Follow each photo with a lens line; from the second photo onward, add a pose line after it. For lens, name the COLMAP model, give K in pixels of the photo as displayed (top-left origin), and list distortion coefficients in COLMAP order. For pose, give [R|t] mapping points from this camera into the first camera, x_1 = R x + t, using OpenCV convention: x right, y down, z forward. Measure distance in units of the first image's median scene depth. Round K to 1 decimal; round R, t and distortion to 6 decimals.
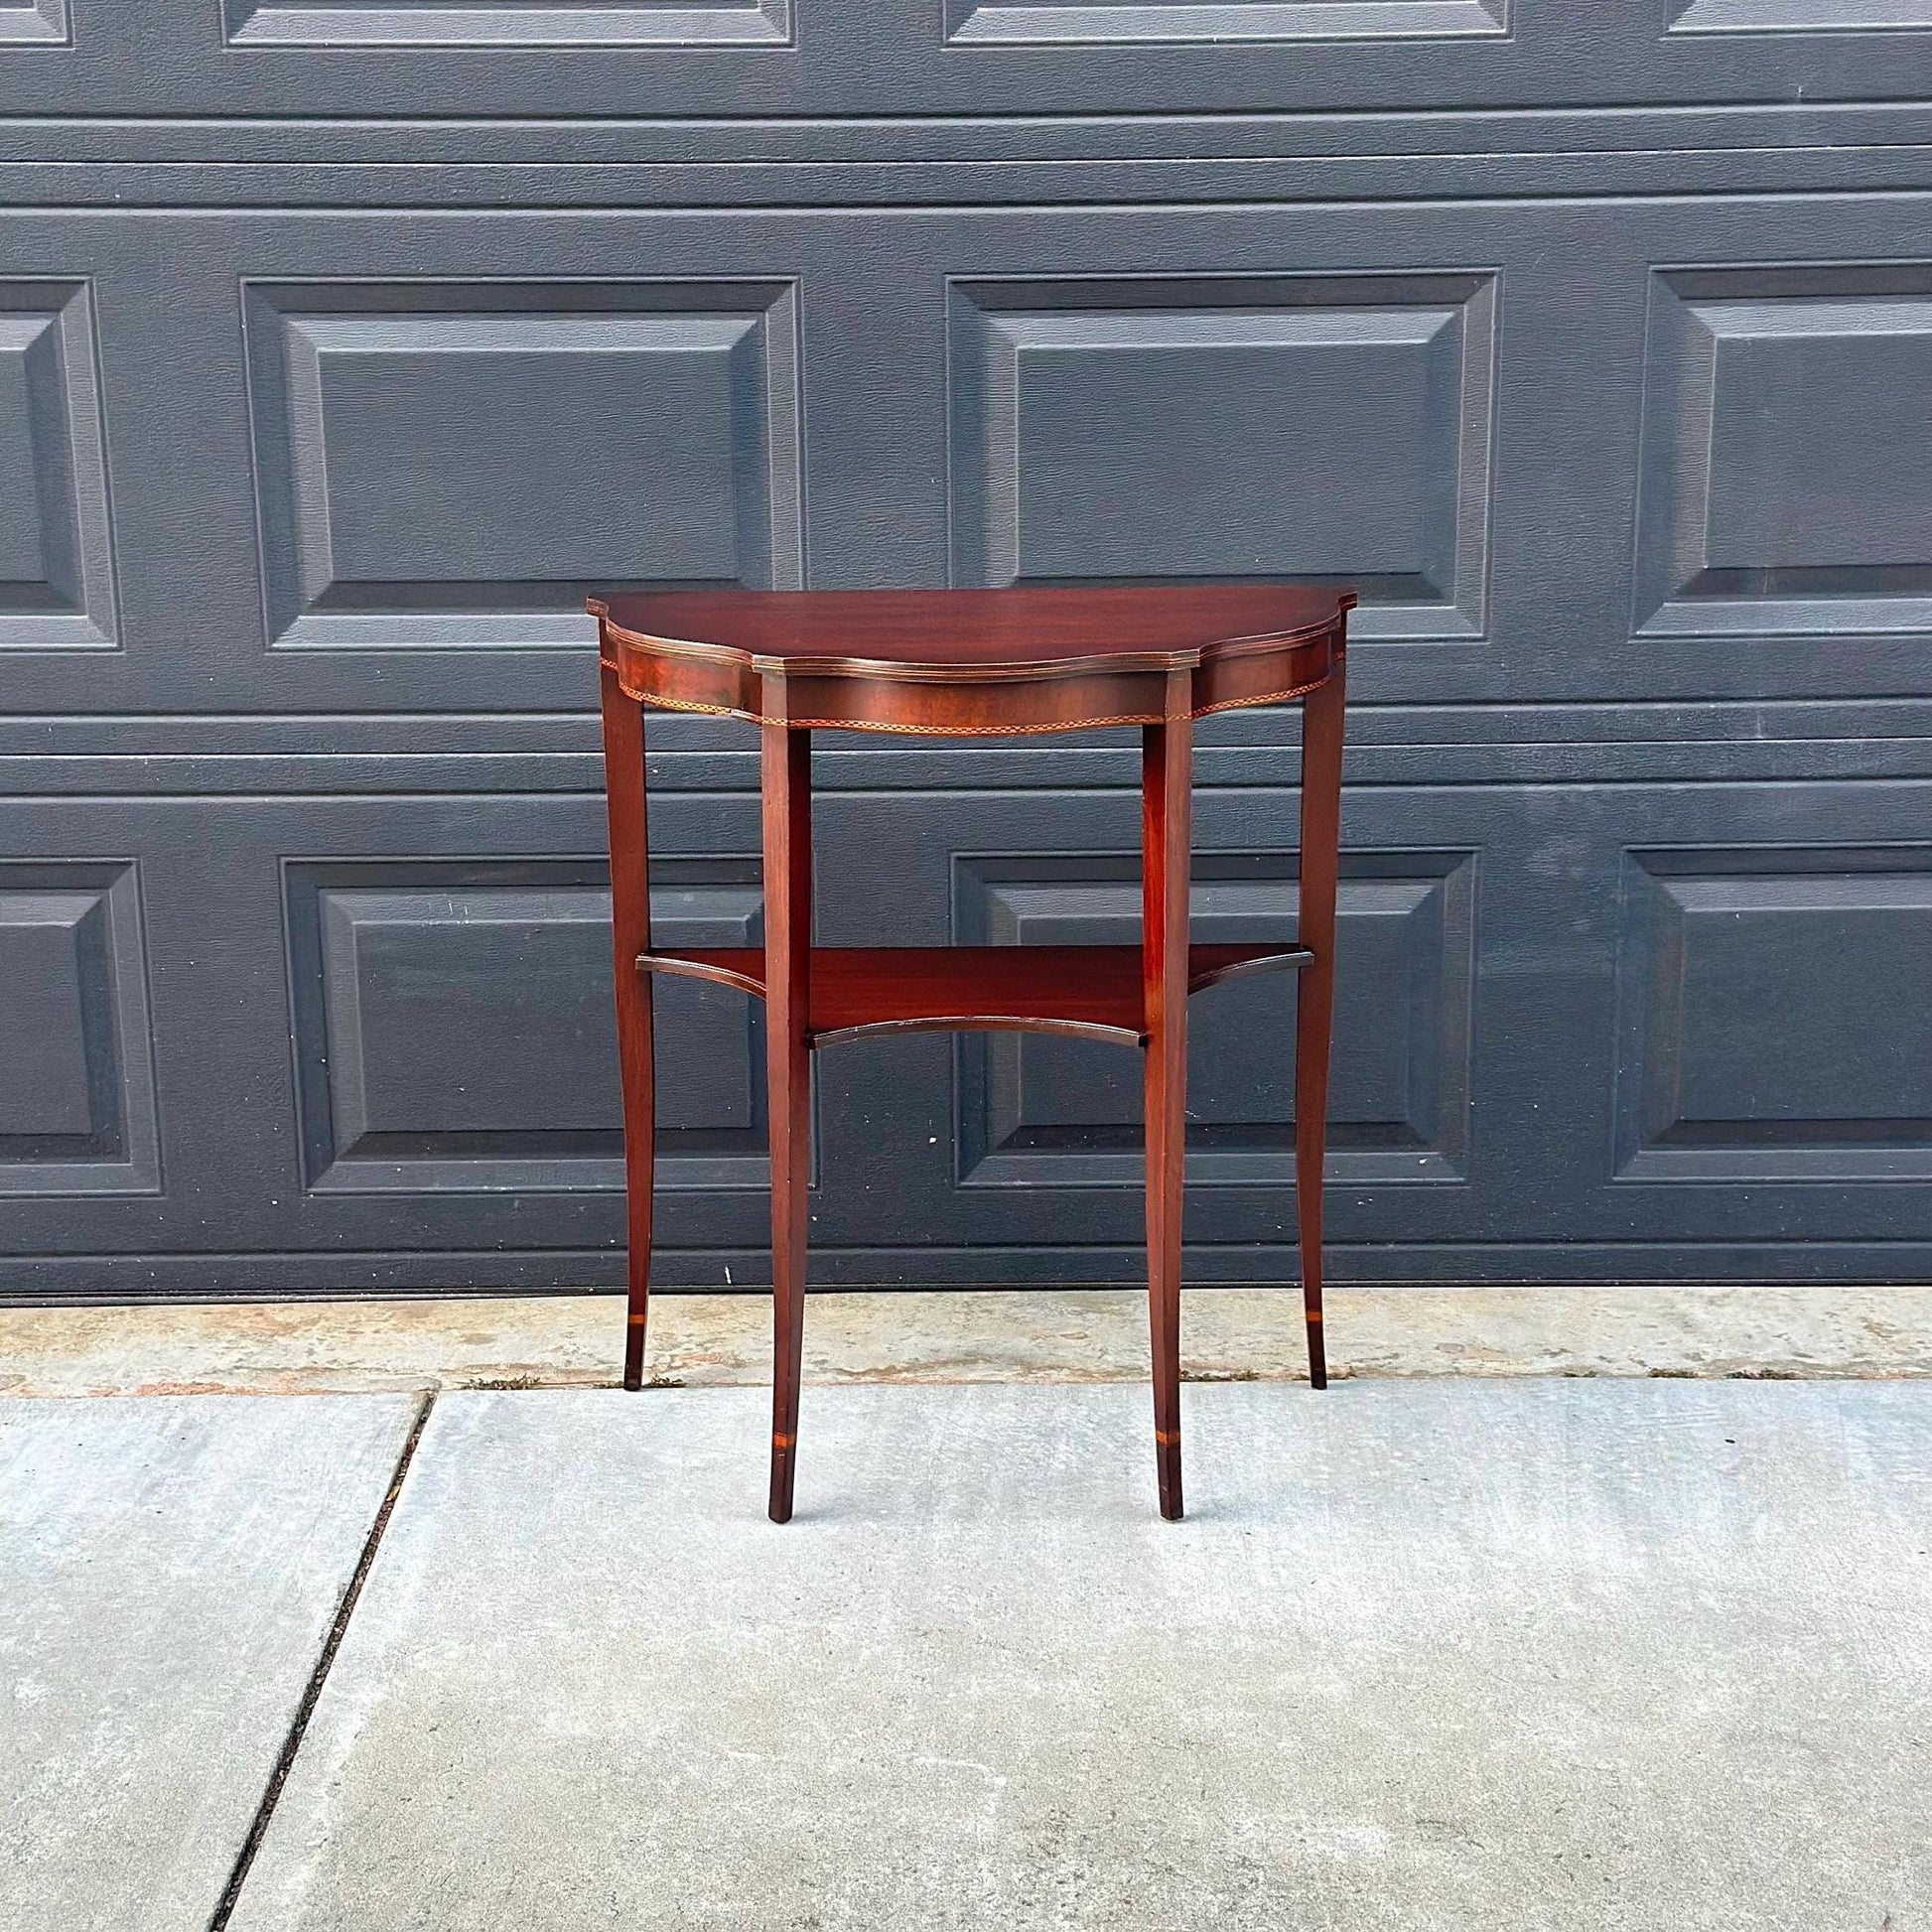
lens RADIAL K [[3653.1, 0, 958.9], [0, 3653.1, 1027.9], [0, 0, 1]] dist [0.148478, 0.012621]
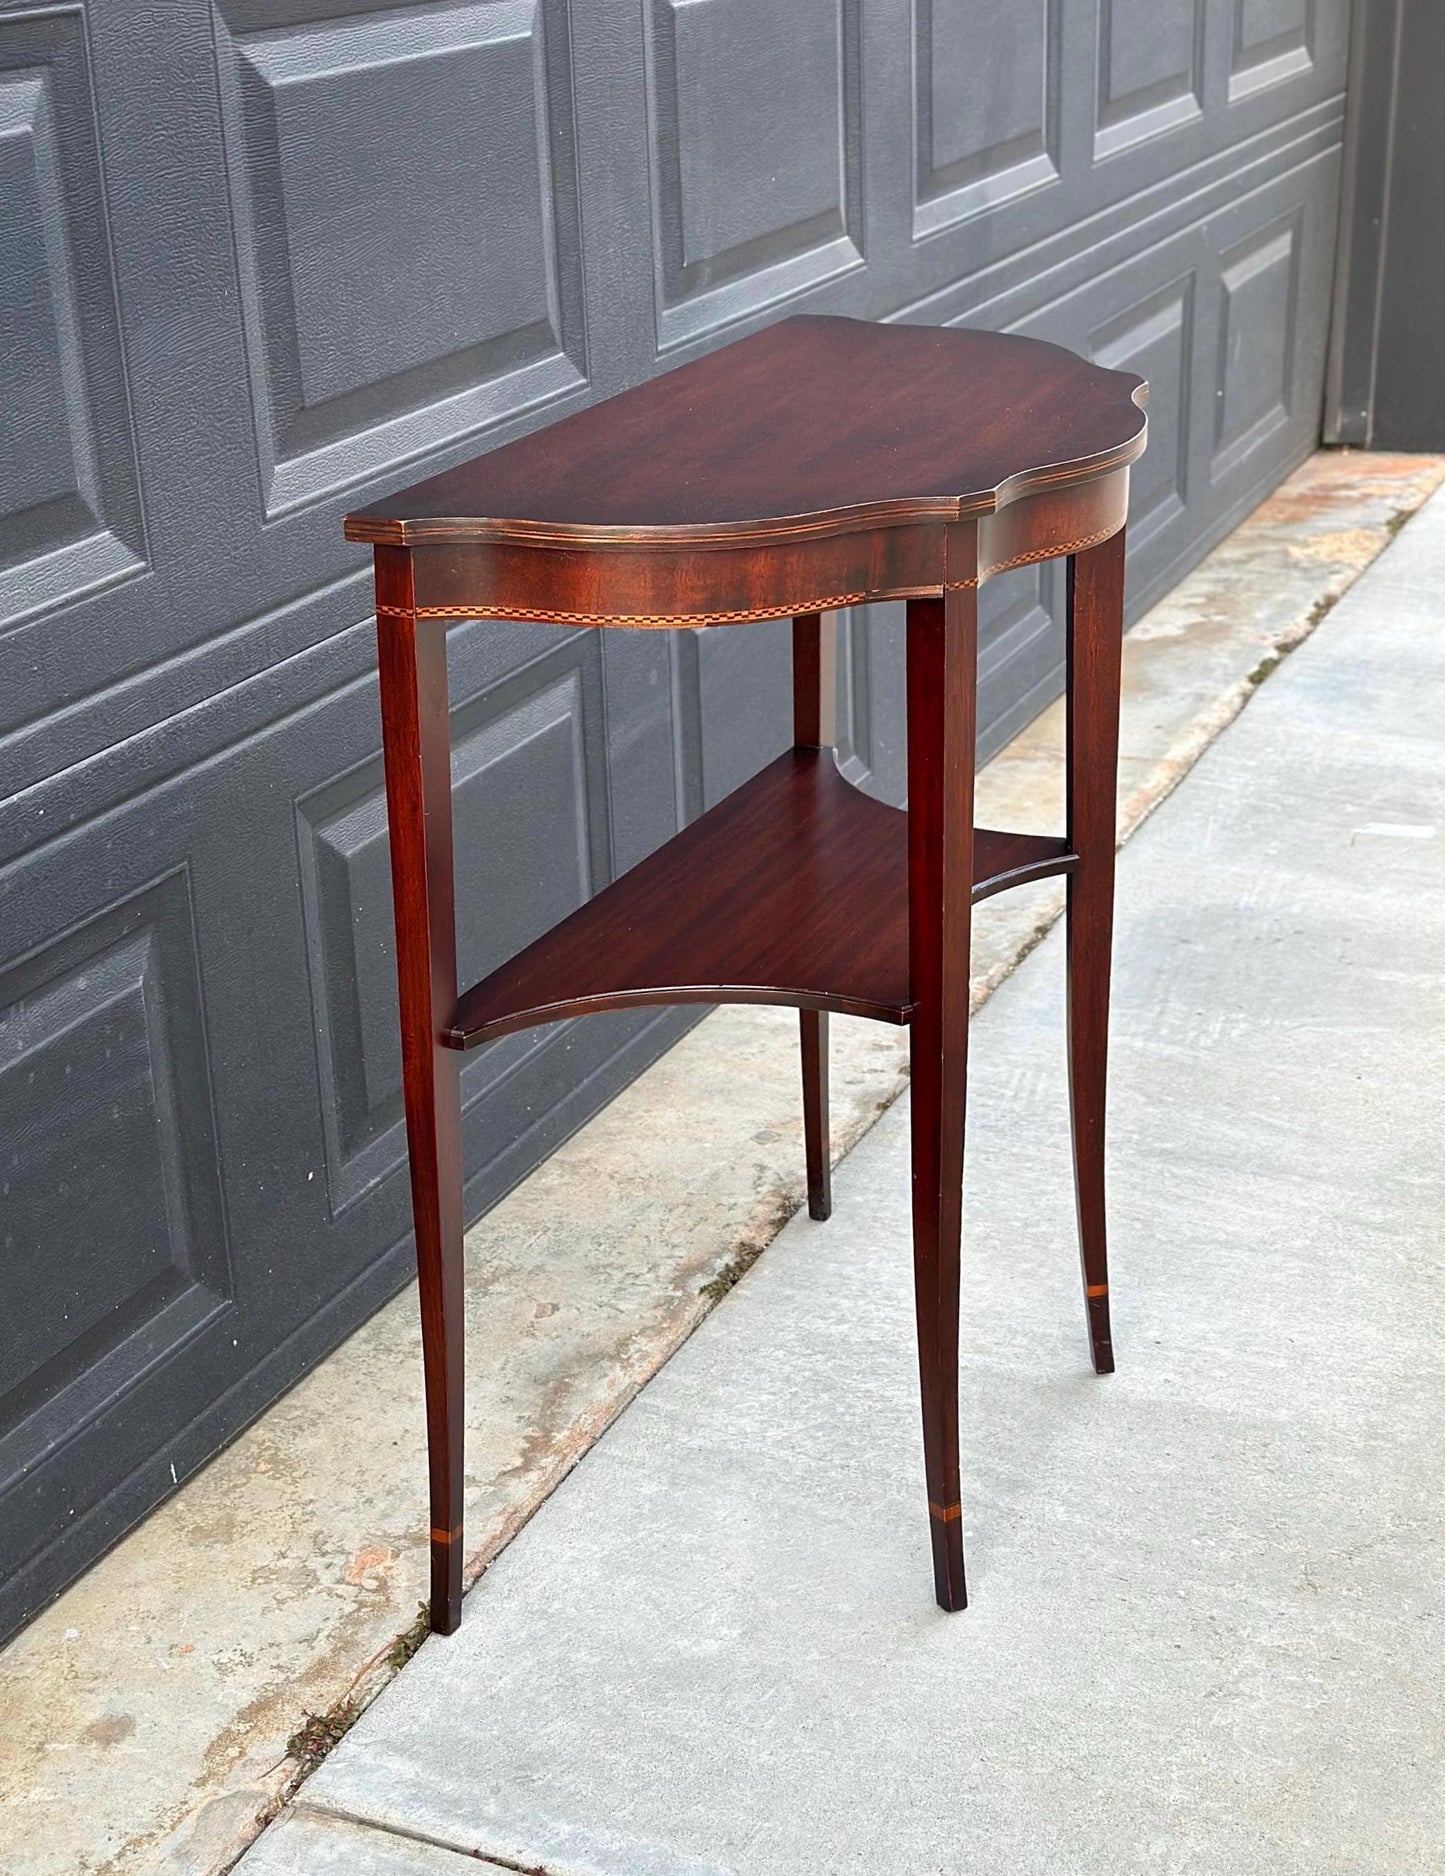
lens RADIAL K [[2905.8, 0, 721.6], [0, 2905.8, 1018.6], [0, 0, 1]] dist [0.152714, -0.140651]
pose [[0.406864, -0.360646, 0.839283, -0.497226], [0.271981, 0.924924, 0.265597, -0.145554], [-0.872060, 0.120207, 0.474407, 0.669296]]
